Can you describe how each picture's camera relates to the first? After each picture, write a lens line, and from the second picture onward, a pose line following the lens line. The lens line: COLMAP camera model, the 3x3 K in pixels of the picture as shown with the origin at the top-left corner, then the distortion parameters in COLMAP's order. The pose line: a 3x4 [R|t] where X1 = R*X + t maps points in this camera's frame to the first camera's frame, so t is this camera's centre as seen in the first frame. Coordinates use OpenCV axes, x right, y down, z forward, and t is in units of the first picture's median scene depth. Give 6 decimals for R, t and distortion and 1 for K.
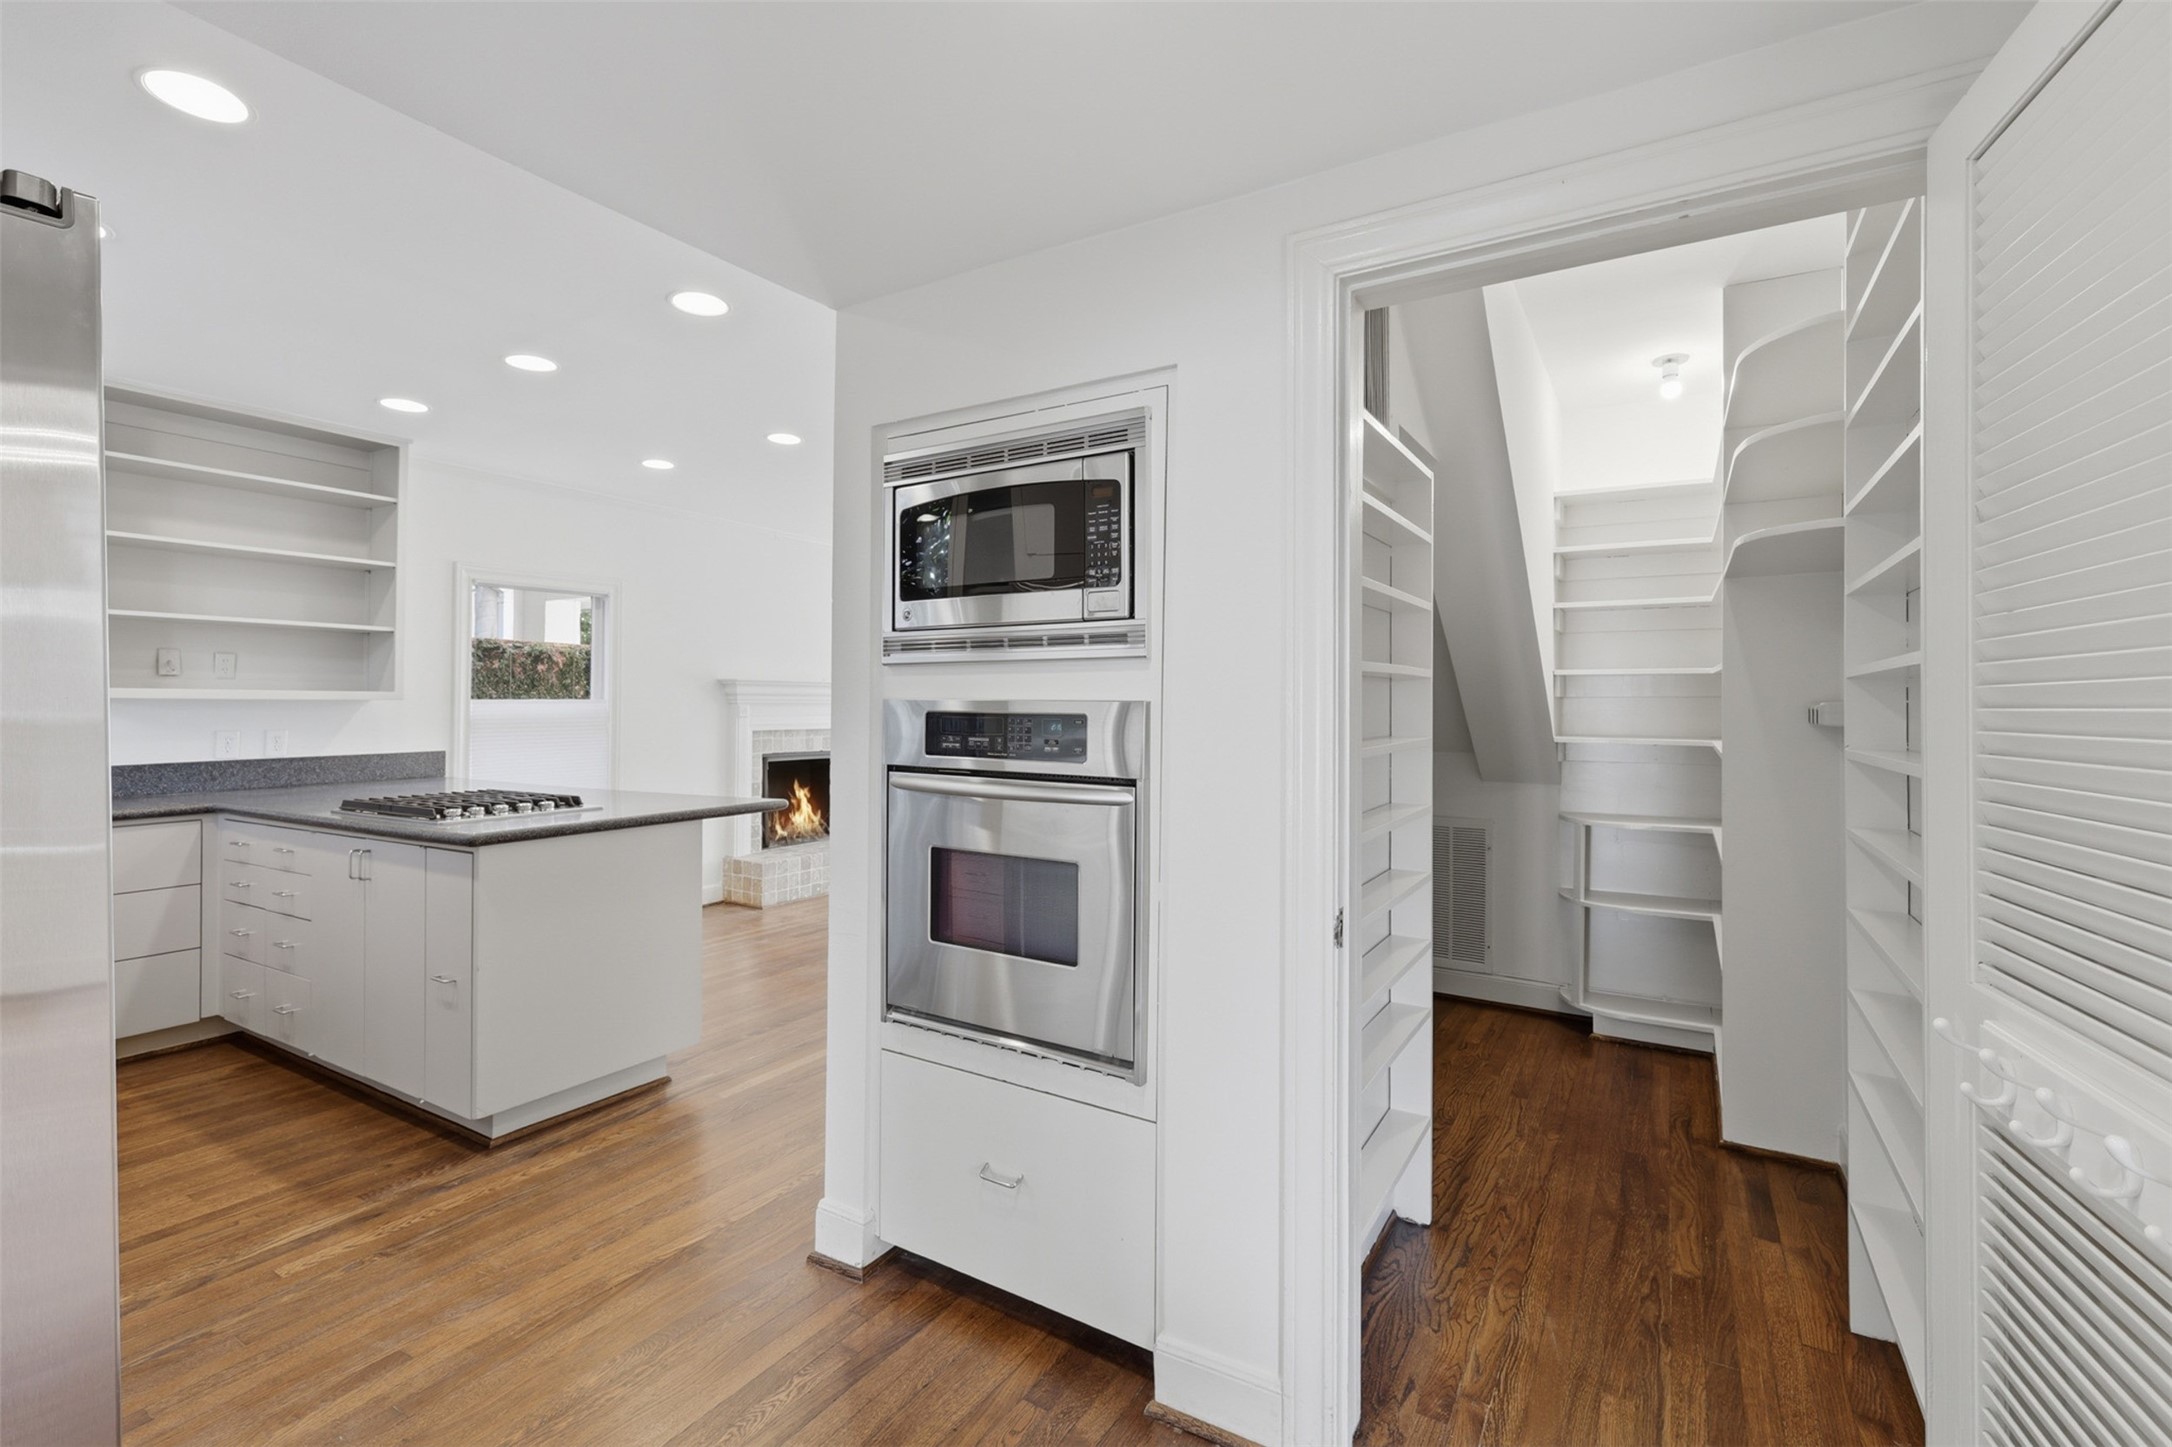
lens RADIAL K [[958.4, 0, 1066.3], [0, 958.4, 713.2], [0, 0, 1]] dist [-0.000542, -0.000172]
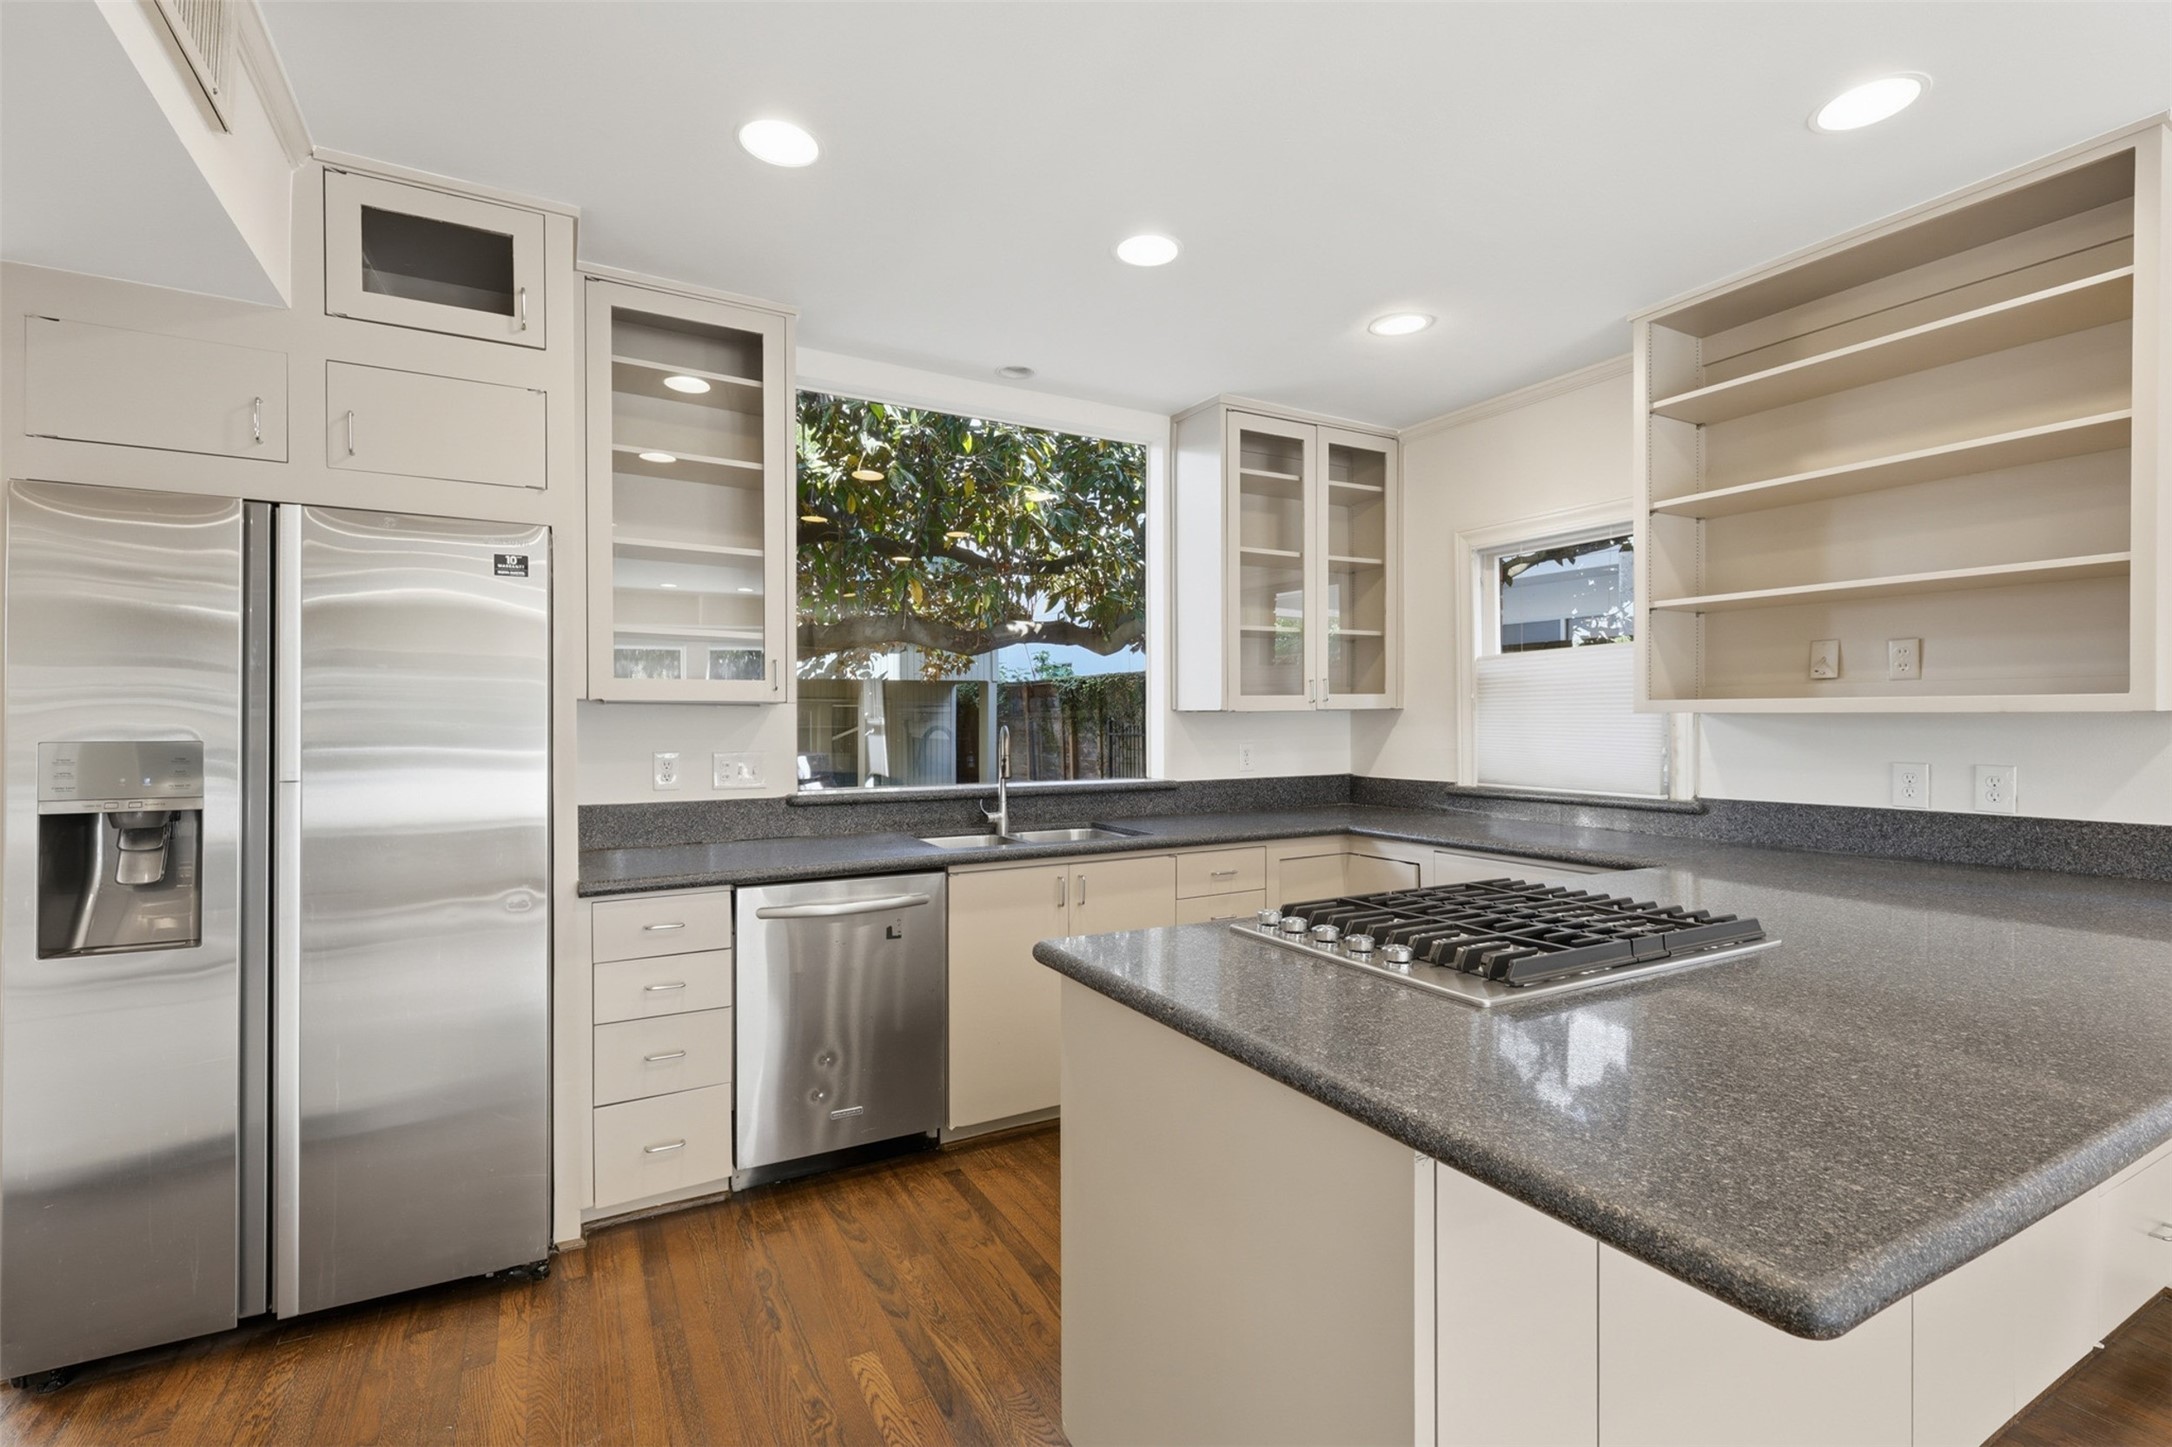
lens RADIAL K [[958.4, 0, 1066.3], [0, 958.4, 713.2], [0, 0, 1]] dist [-0.000542, -0.000172]
pose [[-0.489572, -0.004731, -0.871950, -0.066276], [-0.005357, 0.999983, -0.002417, -0.009488], [0.871947, 0.003488, -0.489588, 0.840447]]
